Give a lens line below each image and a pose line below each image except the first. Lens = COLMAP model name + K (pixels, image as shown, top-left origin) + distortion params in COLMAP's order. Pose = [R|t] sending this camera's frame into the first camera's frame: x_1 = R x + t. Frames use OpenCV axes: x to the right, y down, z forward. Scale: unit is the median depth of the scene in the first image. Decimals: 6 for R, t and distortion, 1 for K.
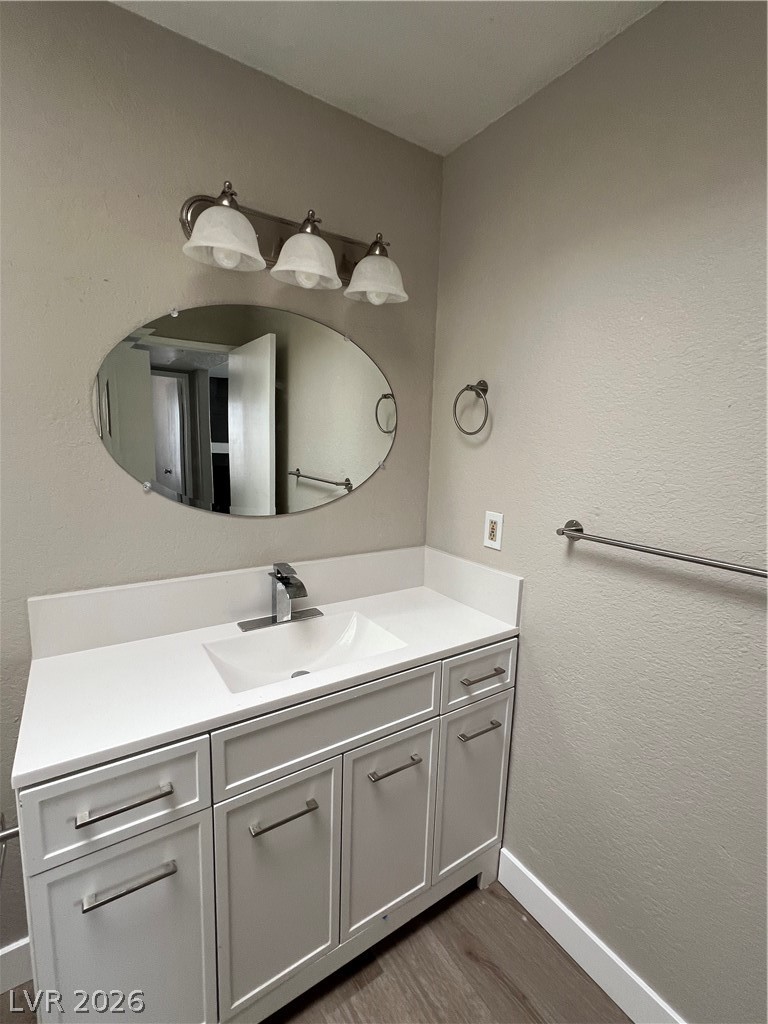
lens RADIAL K [[462.6, 0, 383.7], [0, 462.6, 512.2], [0, 0, 1]] dist [-0.006913, -0.000285]
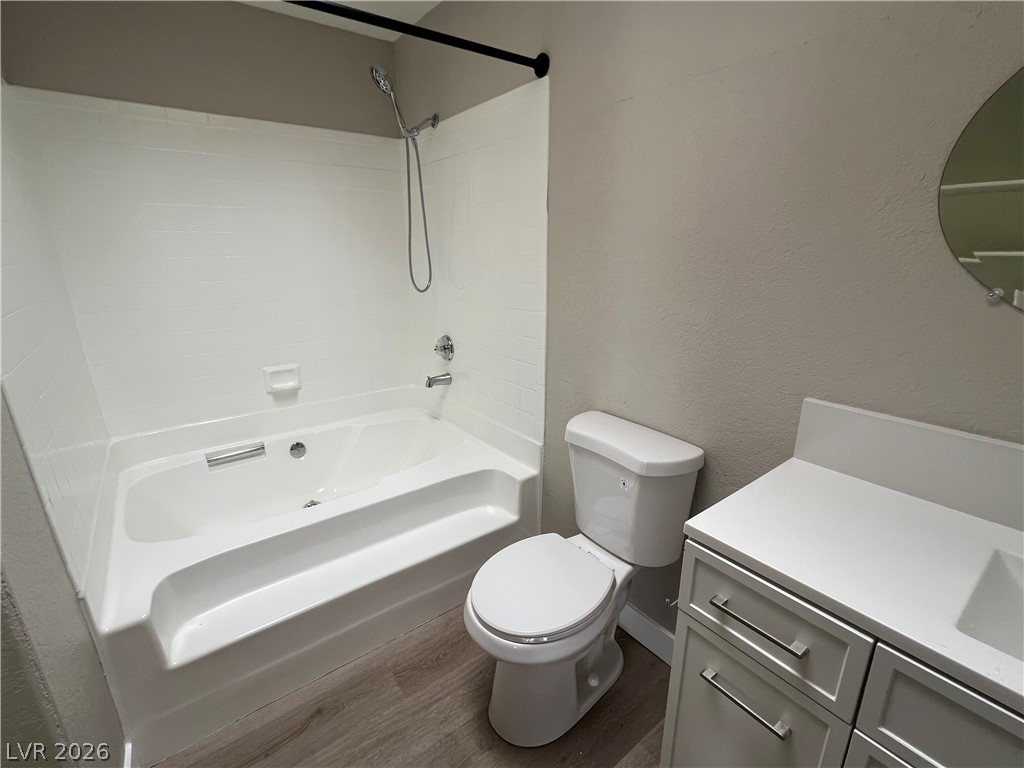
lens RADIAL K [[462.6, 0, 507.7], [0, 462.6, 384.3], [0, 0, 1]] dist [-0.006913, -0.000285]
pose [[0.050241, 0.254594, -0.965742, 0.173000], [-0.143538, 0.958765, 0.245287, 0.009949], [0.988369, 0.126297, 0.084713, 0.325216]]
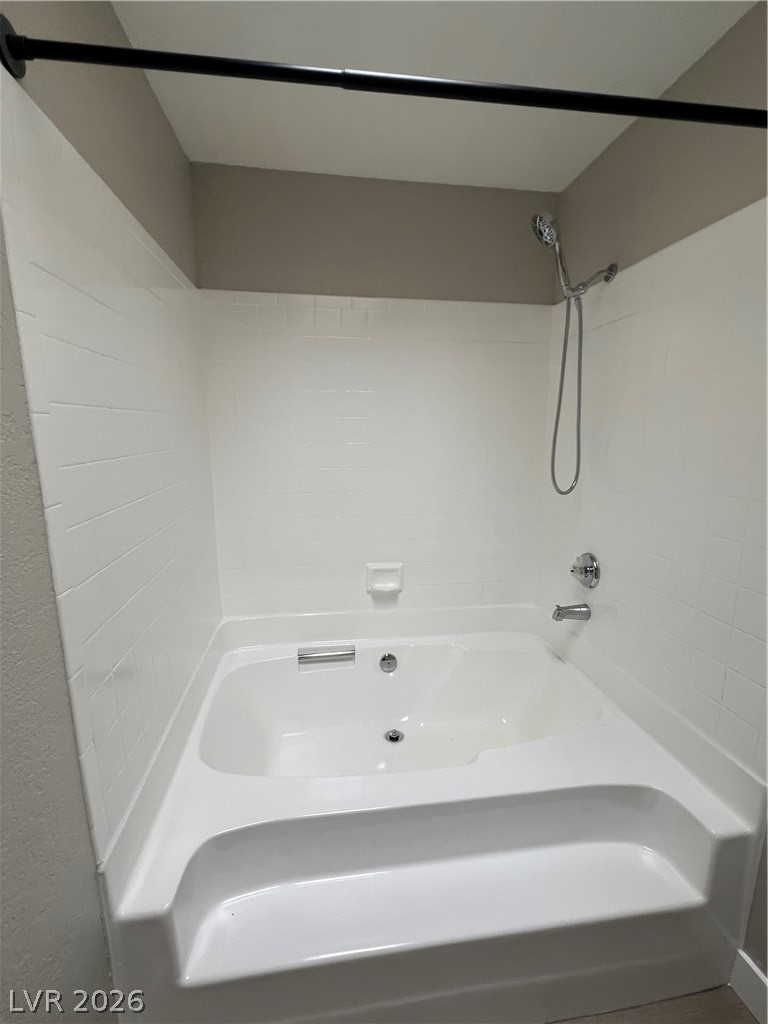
lens RADIAL K [[462.6, 0, 383.5], [0, 462.6, 513.3], [0, 0, 1]] dist [-0.006913, -0.000285]
pose [[-0.430873, 0.131156, -0.892831, 0.123996], [-0.151725, 0.964768, 0.214945, 0.008452], [0.889566, 0.228079, -0.395792, 0.307697]]
